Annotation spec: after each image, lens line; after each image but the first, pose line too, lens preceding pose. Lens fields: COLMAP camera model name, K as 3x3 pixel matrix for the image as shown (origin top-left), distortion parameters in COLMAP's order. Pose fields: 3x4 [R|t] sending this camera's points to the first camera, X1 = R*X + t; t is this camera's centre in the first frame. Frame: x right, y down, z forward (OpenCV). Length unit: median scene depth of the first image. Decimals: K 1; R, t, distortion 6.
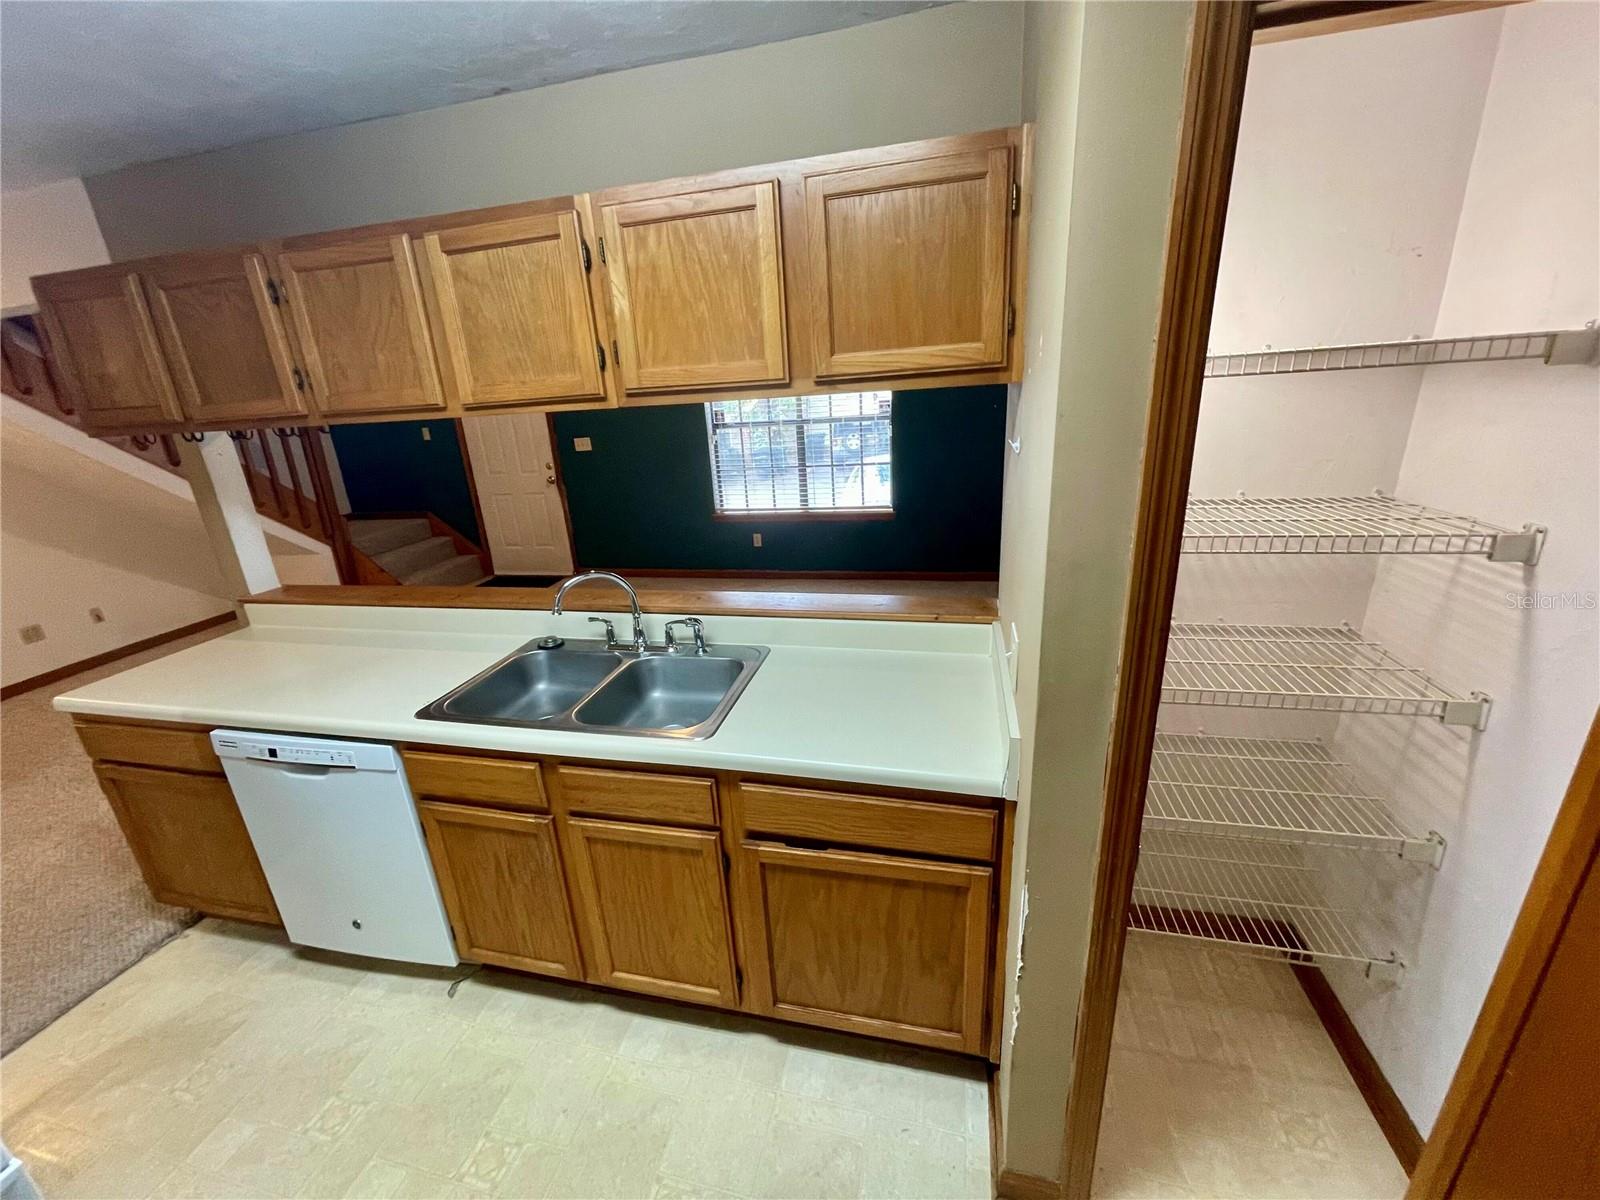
lens RADIAL K [[643.0, 0, 791.7], [0, 643.0, 600.4], [0, 0, 1]] dist [-0.002149, -0.000126]
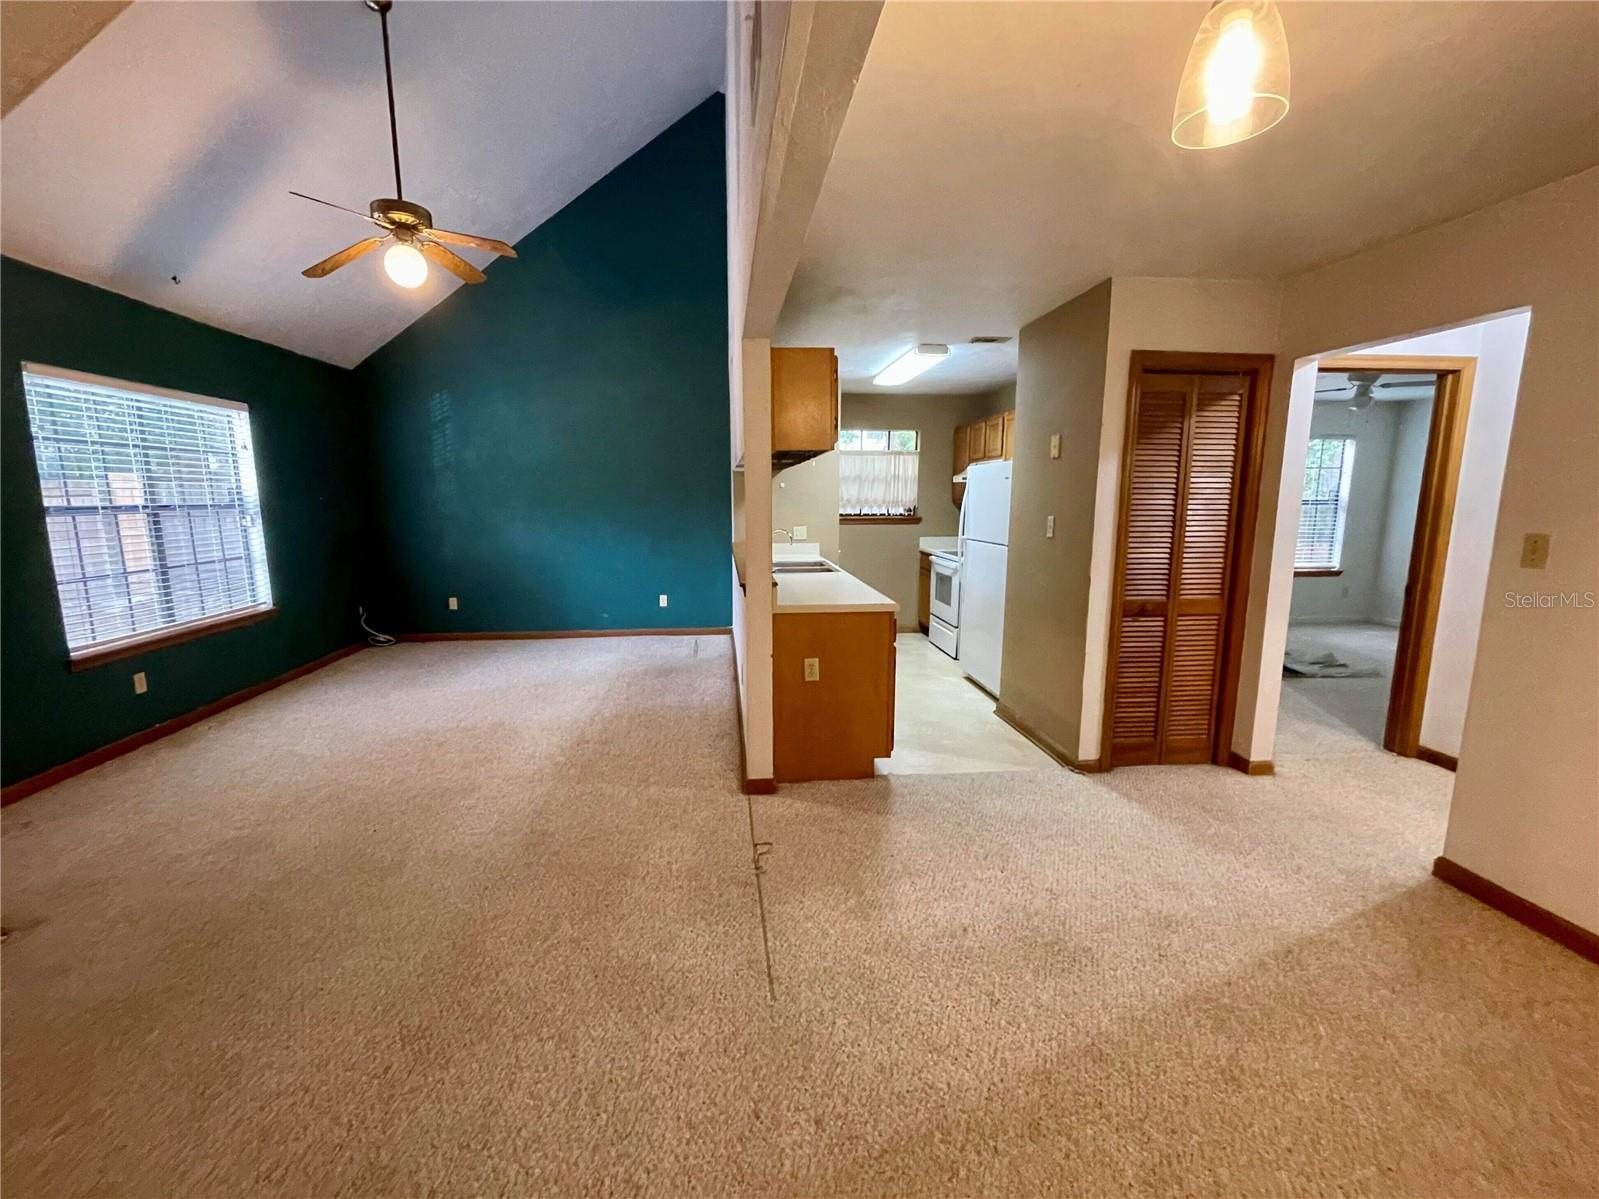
lens RADIAL K [[667.7, 0, 785.3], [0, 667.7, 601.8], [0, 0, 1]] dist [-0.002410, 0.000348]
pose [[-0.329467, -0.088014, 0.940056, -0.985225], [0.323653, 0.924793, 0.200018, -0.104093], [-0.886961, 0.370151, -0.276203, 0.641301]]
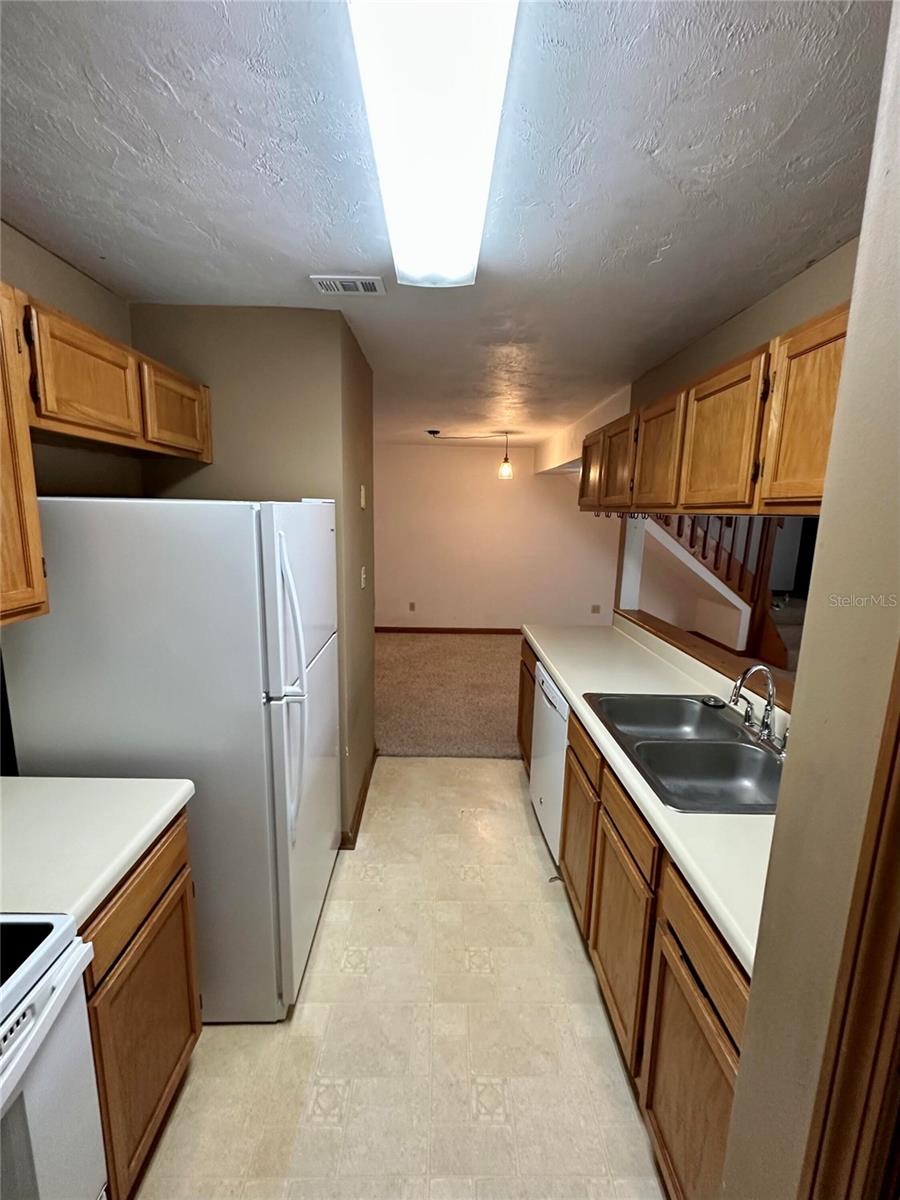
lens RADIAL K [[510.3, 0, 447.9], [0, 510.3, 599.7], [0, 0, 1]] dist [0.000274, 0.000038]
pose [[0.248174, 0.232943, -0.940291, 0.140876], [-0.347925, 0.927325, 0.137902, -0.028076], [0.904078, 0.292927, 0.311185, 0.080719]]
